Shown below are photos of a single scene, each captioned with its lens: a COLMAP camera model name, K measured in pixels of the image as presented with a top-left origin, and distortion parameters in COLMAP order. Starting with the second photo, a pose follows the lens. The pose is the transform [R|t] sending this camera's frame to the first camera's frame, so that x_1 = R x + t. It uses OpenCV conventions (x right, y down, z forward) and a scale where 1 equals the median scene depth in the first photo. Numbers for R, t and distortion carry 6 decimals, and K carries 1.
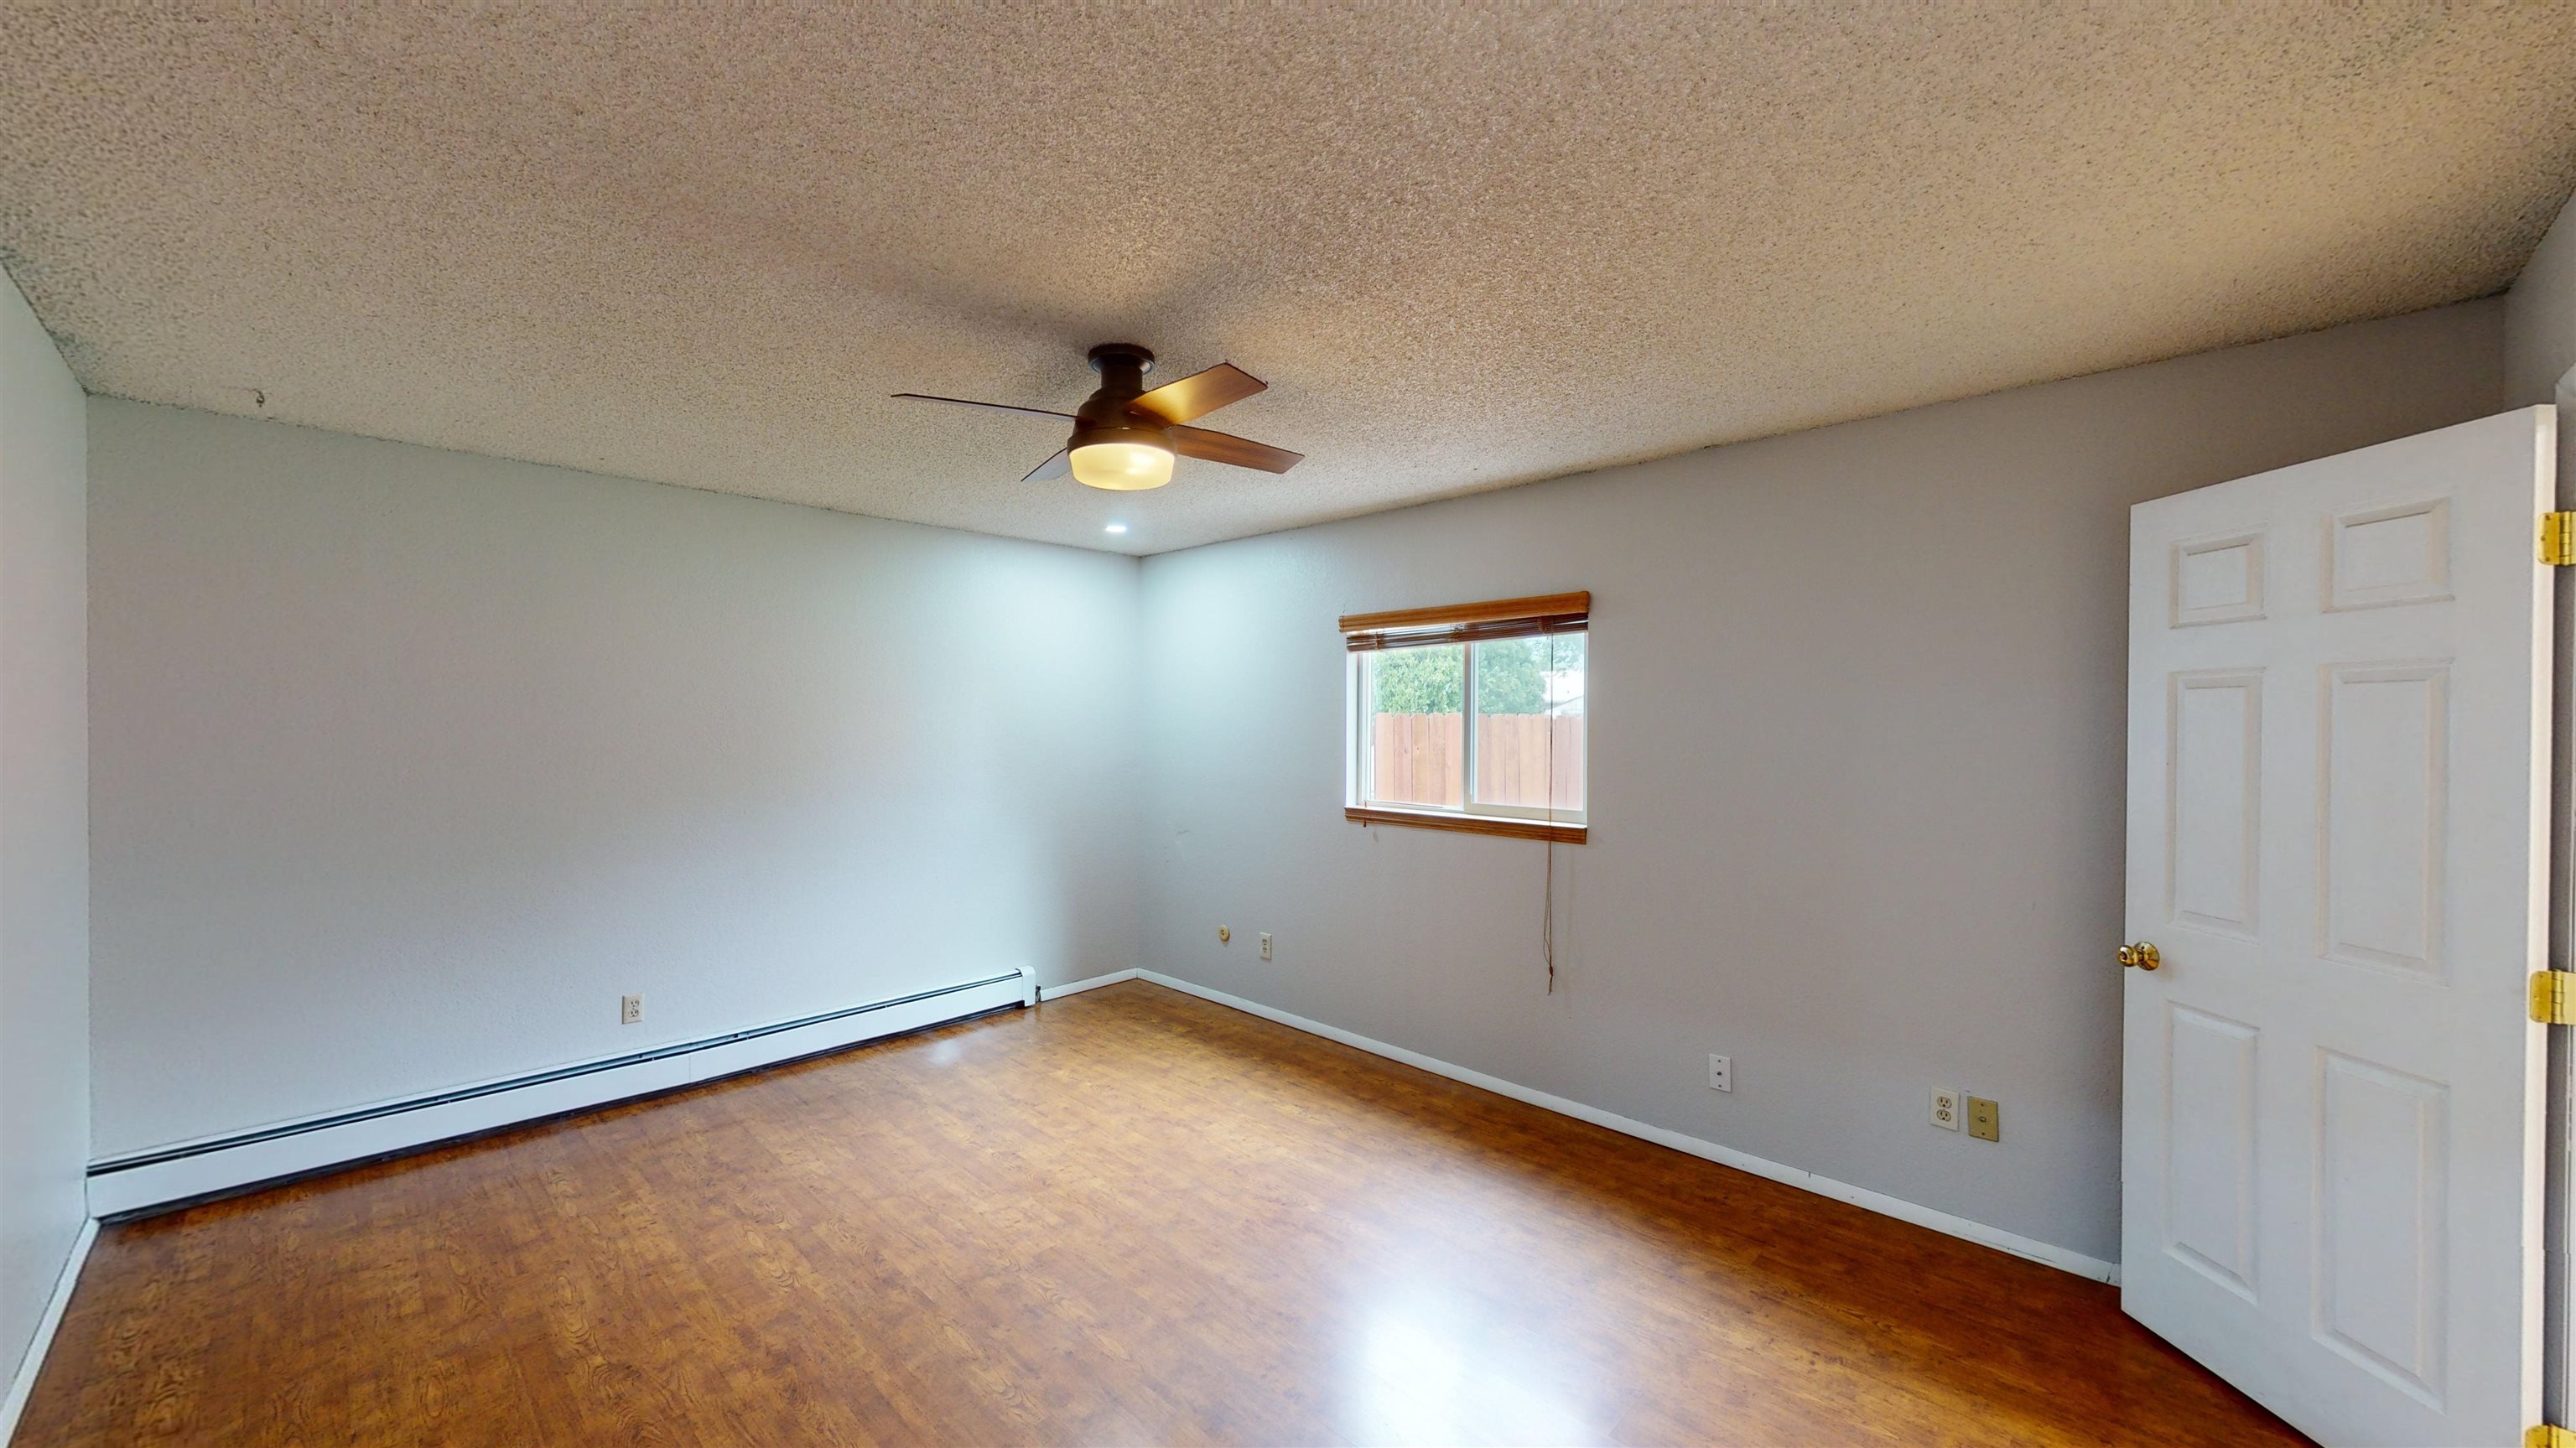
lens RADIAL K [[946.9, 0, 1300.9], [0, 946.9, 728.0], [0, 0, 1]] dist [-0.000209, -0.000729]
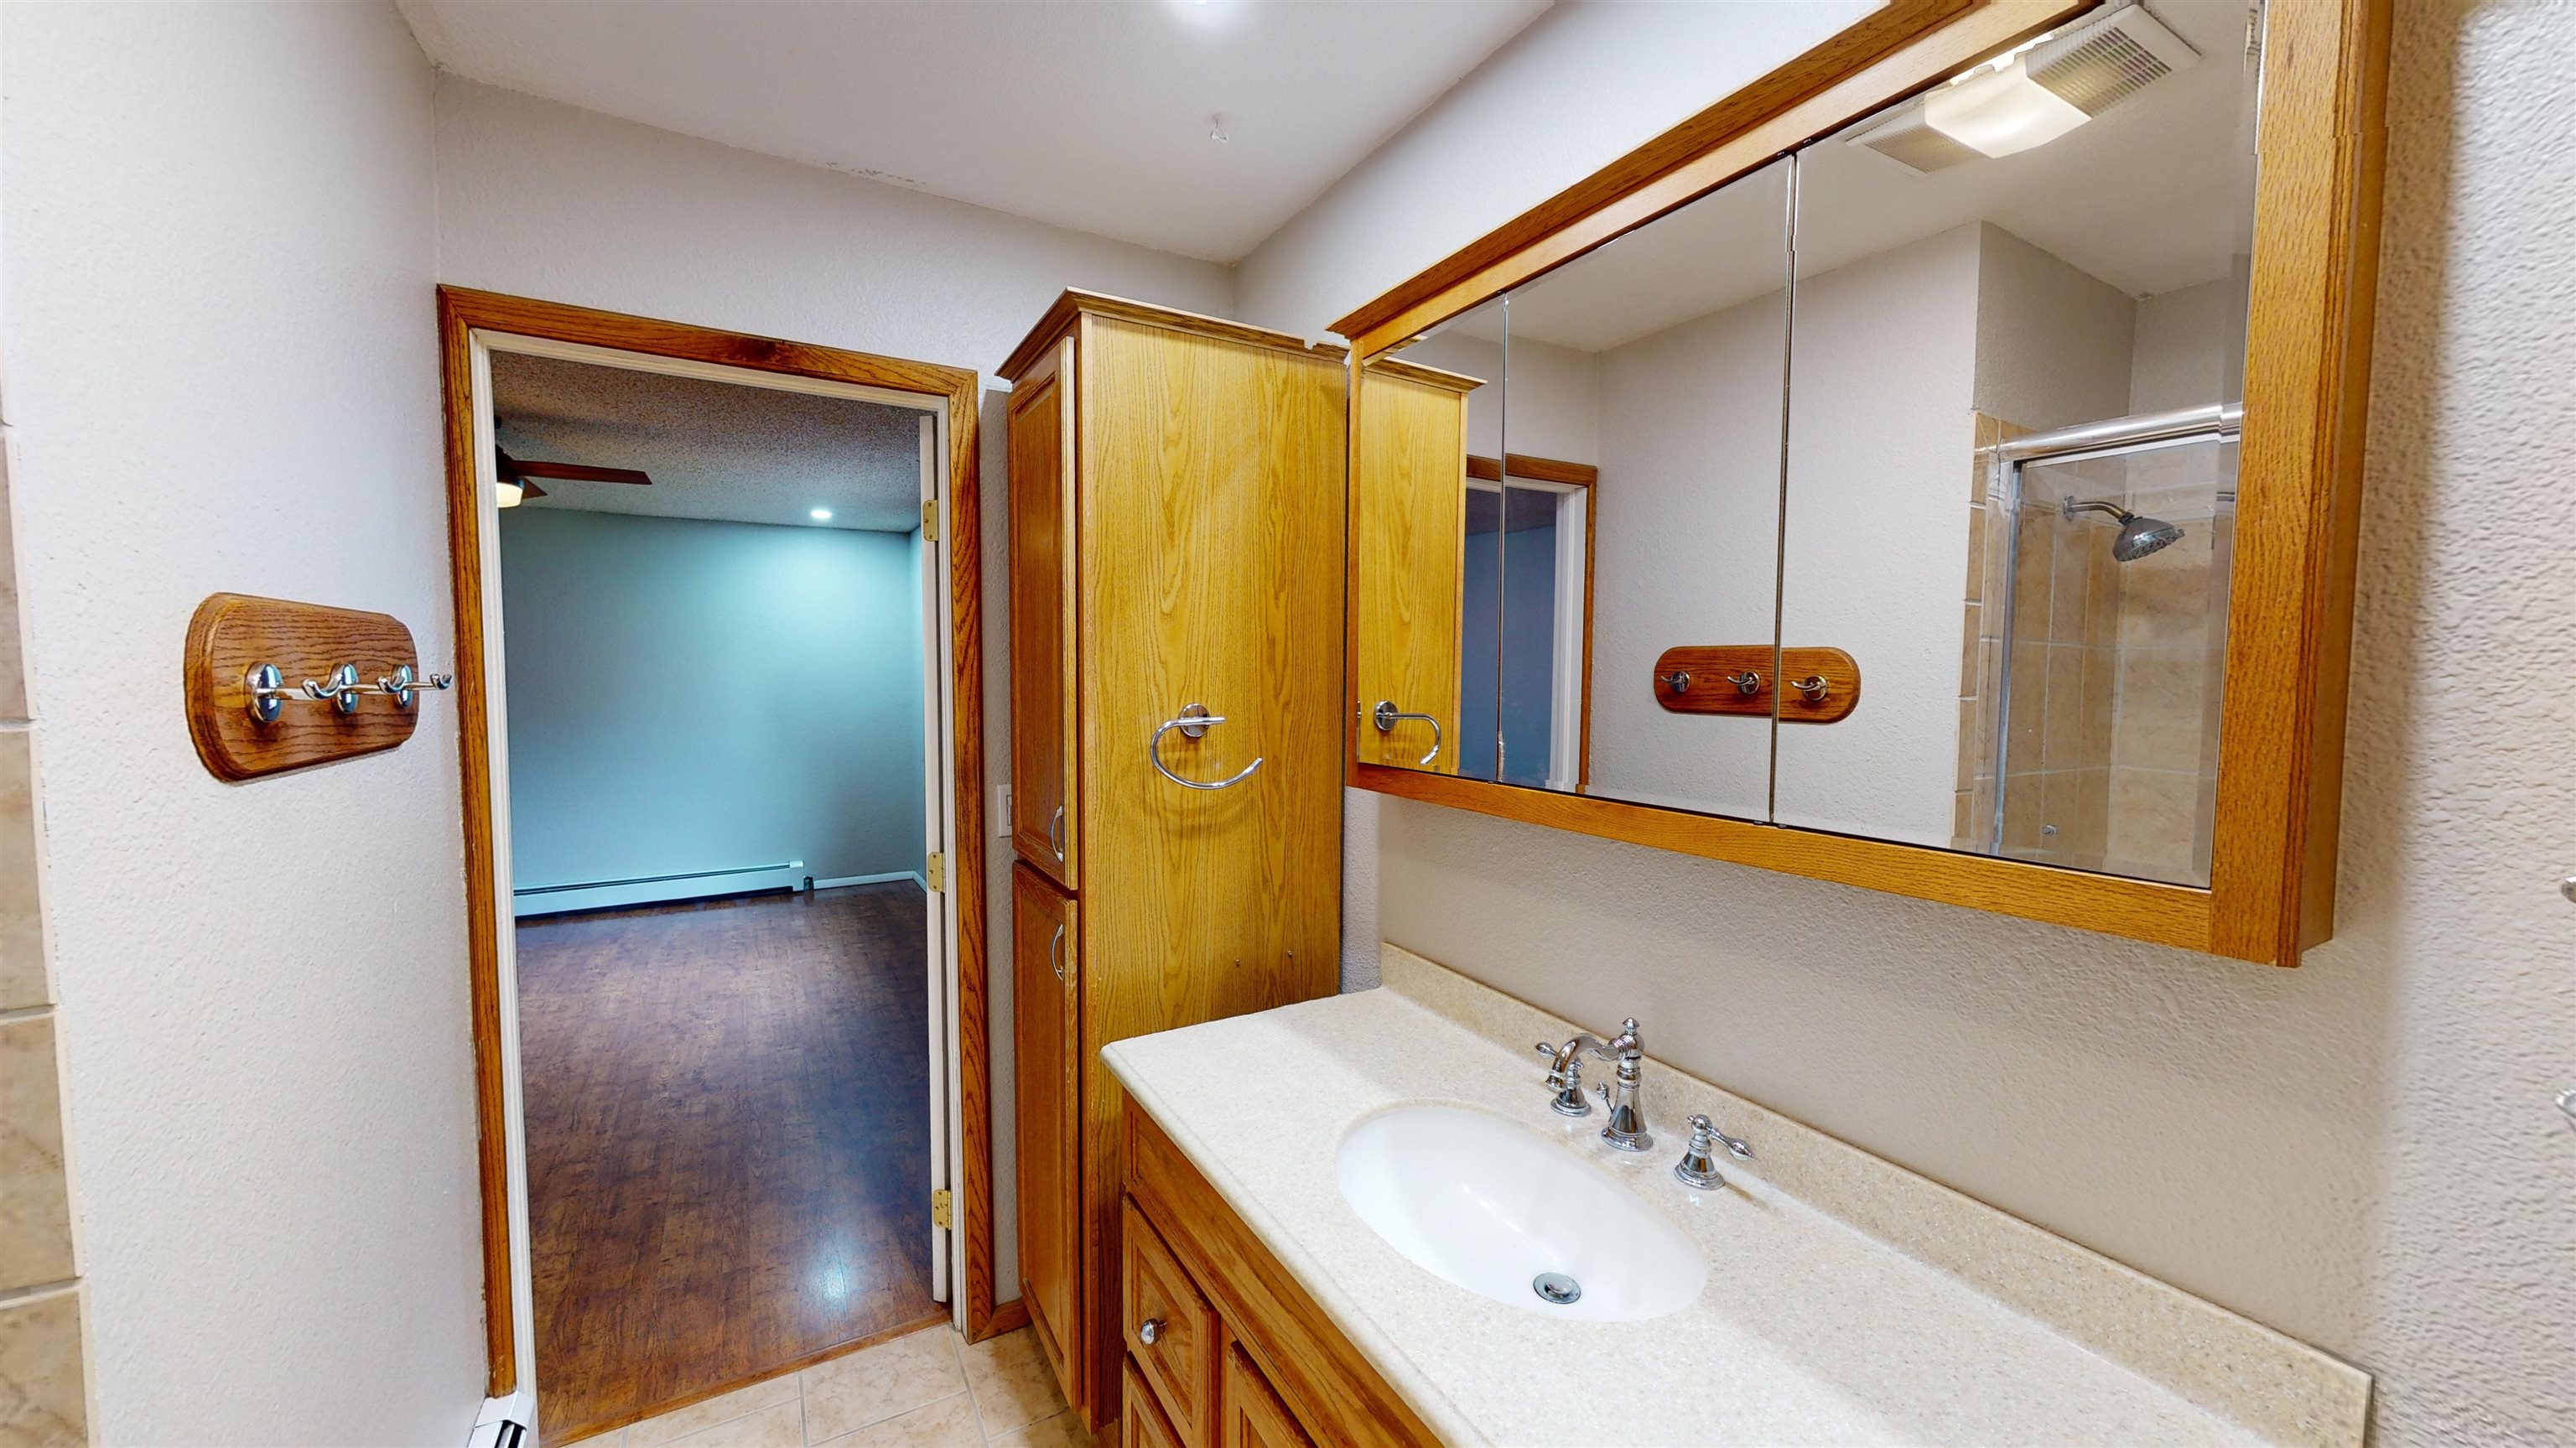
lens RADIAL K [[946.9, 0, 1288.5], [0, 946.9, 727.1], [0, 0, 1]] dist [-0.000209, -0.000729]
pose [[0.960128, 0.014866, -0.279166, 0.975692], [-0.001440, 0.998835, 0.048238, 0.012268], [0.279558, -0.045913, 0.959031, -0.046705]]
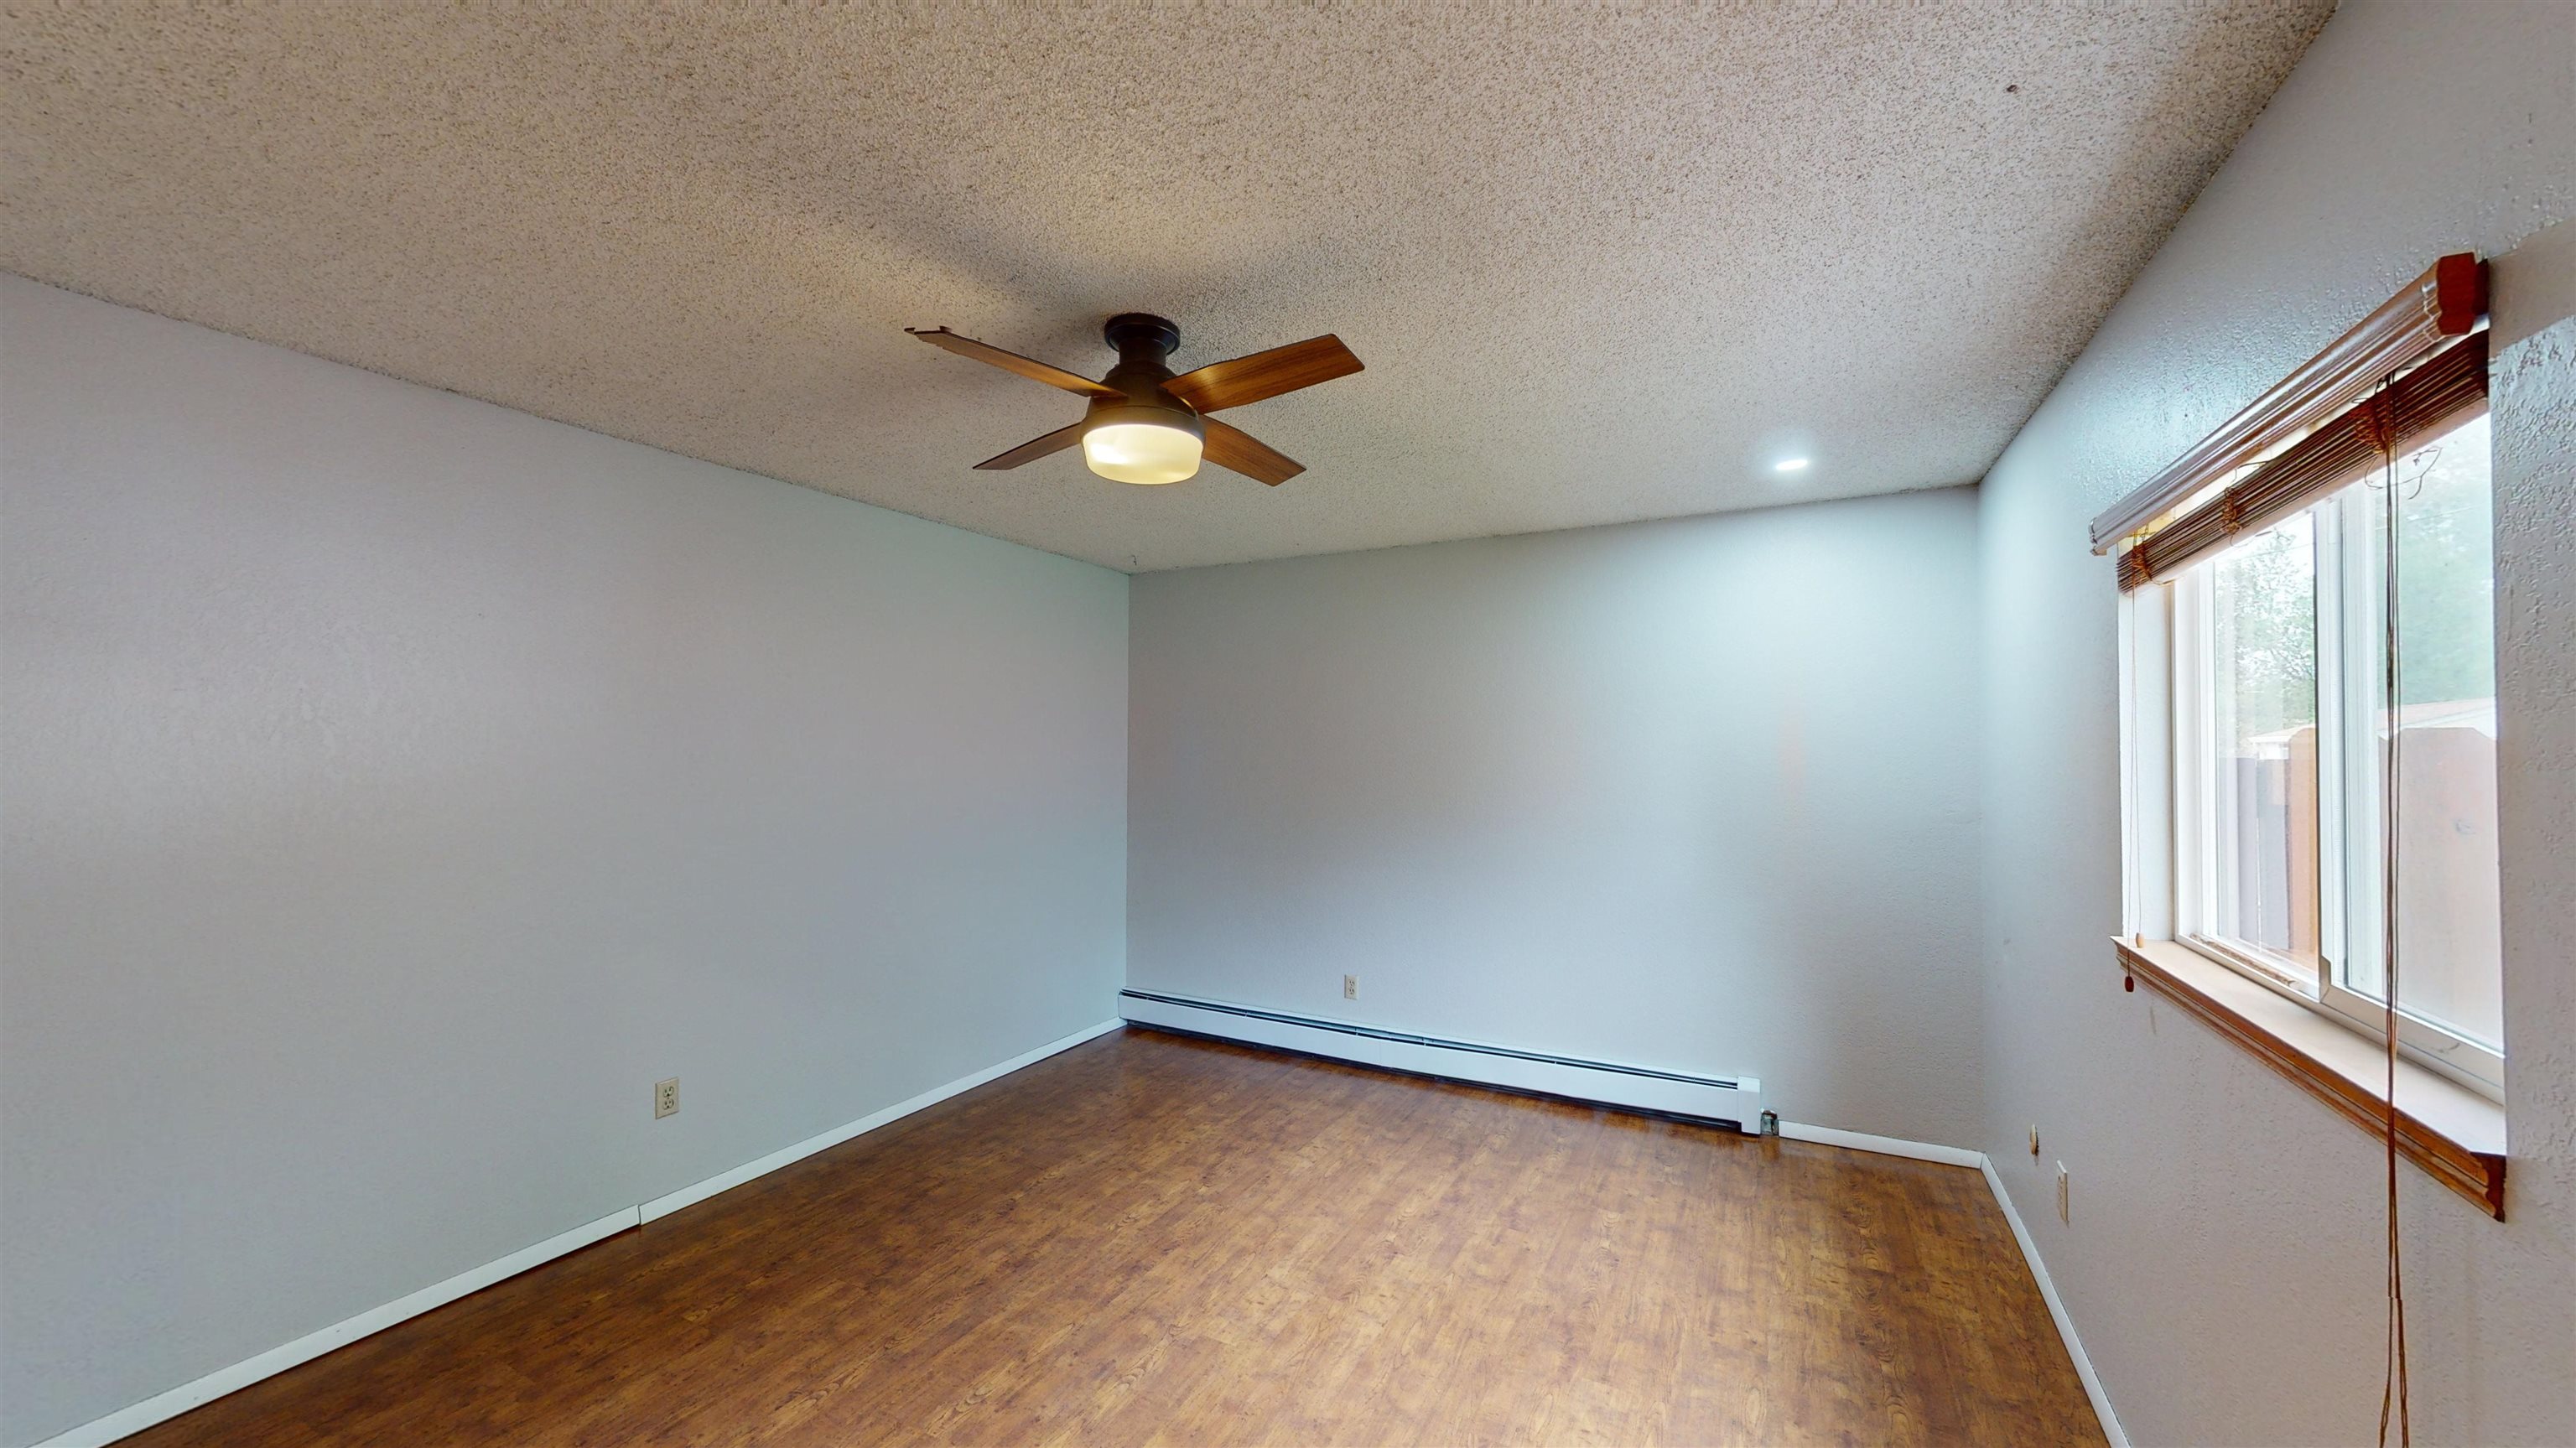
lens RADIAL K [[946.9, 0, 1278.9], [0, 946.9, 727.1], [0, 0, 1]] dist [-0.000209, -0.000729]
pose [[0.267577, -0.023857, -0.963241, 0.464560], [-0.009877, 0.999573, -0.027501, -0.001561], [0.963486, 0.016872, 0.267227, 0.607806]]
